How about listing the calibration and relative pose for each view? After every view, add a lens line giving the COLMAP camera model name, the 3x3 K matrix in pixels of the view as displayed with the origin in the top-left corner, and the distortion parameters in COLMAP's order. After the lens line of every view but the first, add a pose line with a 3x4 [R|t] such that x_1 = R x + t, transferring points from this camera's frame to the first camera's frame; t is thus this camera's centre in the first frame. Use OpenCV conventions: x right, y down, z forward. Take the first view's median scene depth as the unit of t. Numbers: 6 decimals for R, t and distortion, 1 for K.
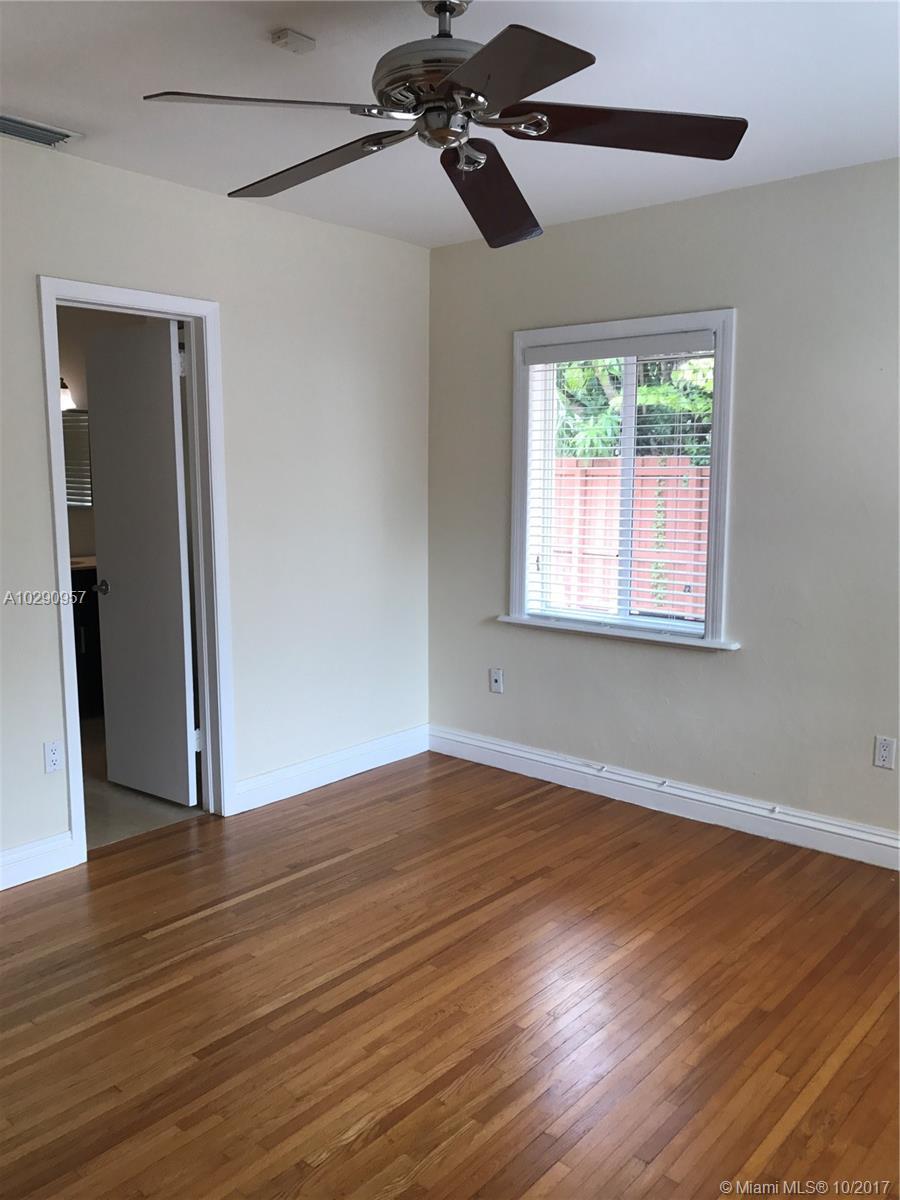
lens RADIAL K [[967.2, 0, 450.0], [0, 967.2, 600.0], [0, 0, 1]] dist [0.016300, -0.004095]
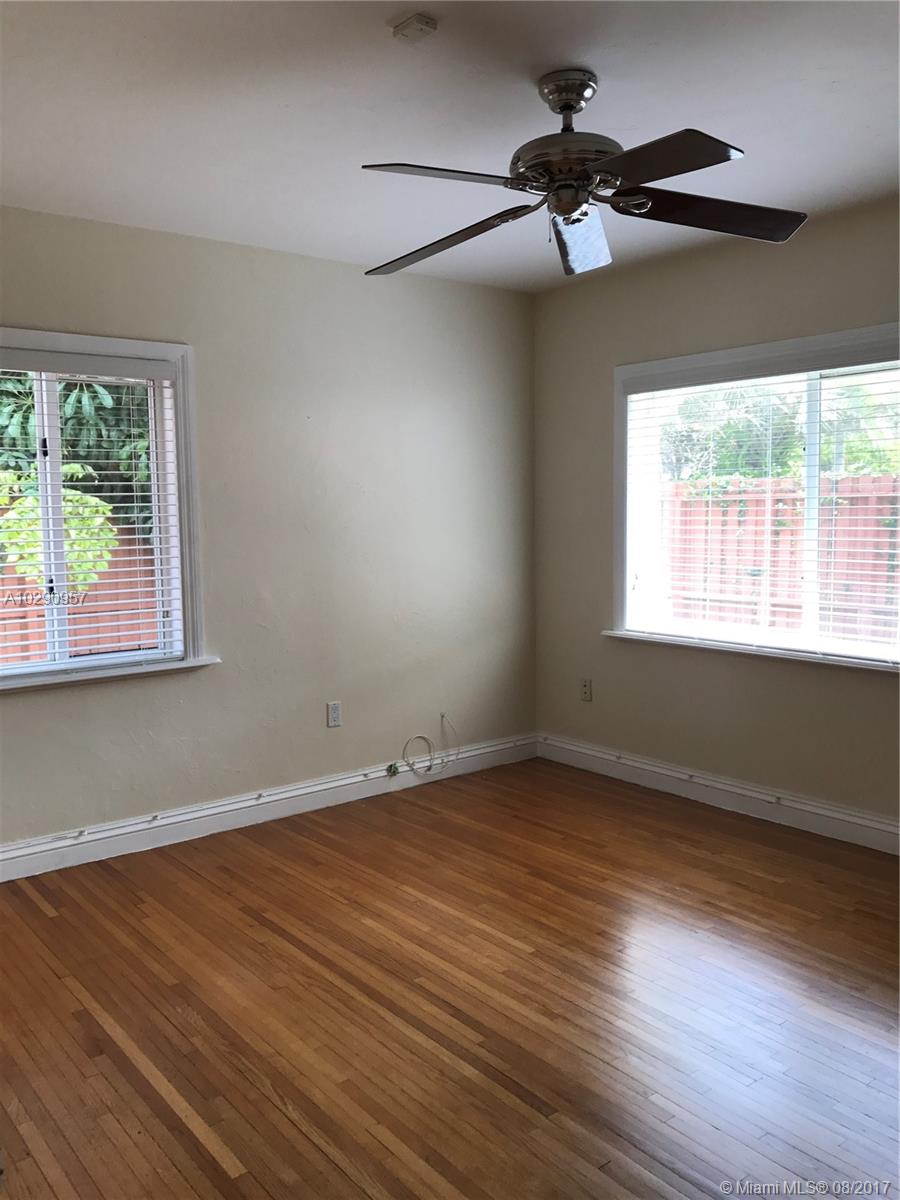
lens RADIAL K [[967.2, 0, 450.0], [0, 967.2, 600.0], [0, 0, 1]] dist [0.016300, -0.004095]
pose [[0.205573, -0.096487, 0.973874, -0.721475], [0.147851, 0.986768, 0.066555, -0.053108], [-0.967409, 0.130307, 0.217118, 0.530675]]
